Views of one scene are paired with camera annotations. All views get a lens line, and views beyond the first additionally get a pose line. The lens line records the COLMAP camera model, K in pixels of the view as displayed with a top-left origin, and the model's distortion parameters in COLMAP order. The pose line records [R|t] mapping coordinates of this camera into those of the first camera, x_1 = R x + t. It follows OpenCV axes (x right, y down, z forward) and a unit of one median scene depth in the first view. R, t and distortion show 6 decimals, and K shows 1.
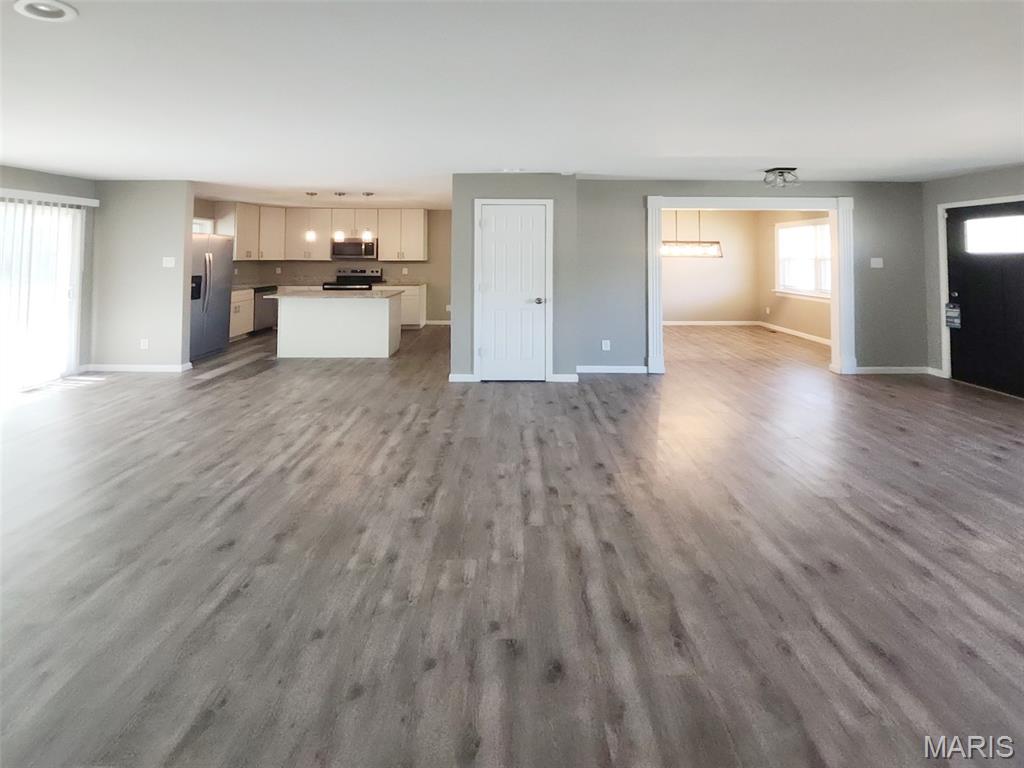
lens RADIAL K [[410.3, 0, 512.0], [0, 410.3, 384.0], [0, 0, 1]] dist [0.000105, 0.000004]
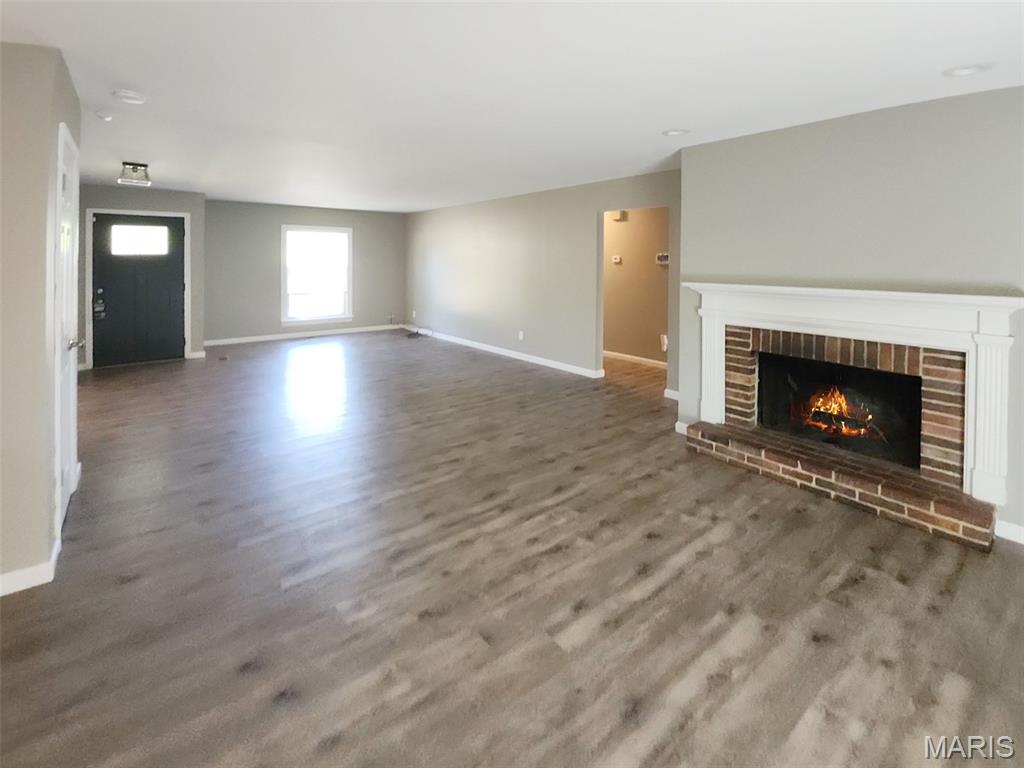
lens RADIAL K [[467.9, 0, 512.0], [0, 467.9, 384.0], [0, 0, 1]] dist [0.000557, 0.000097]
pose [[-0.597220, -0.217072, 0.772145, -1.426360], [0.197572, 0.893205, 0.403918, -0.481891], [-0.777363, 0.393782, -0.490553, 1.514218]]
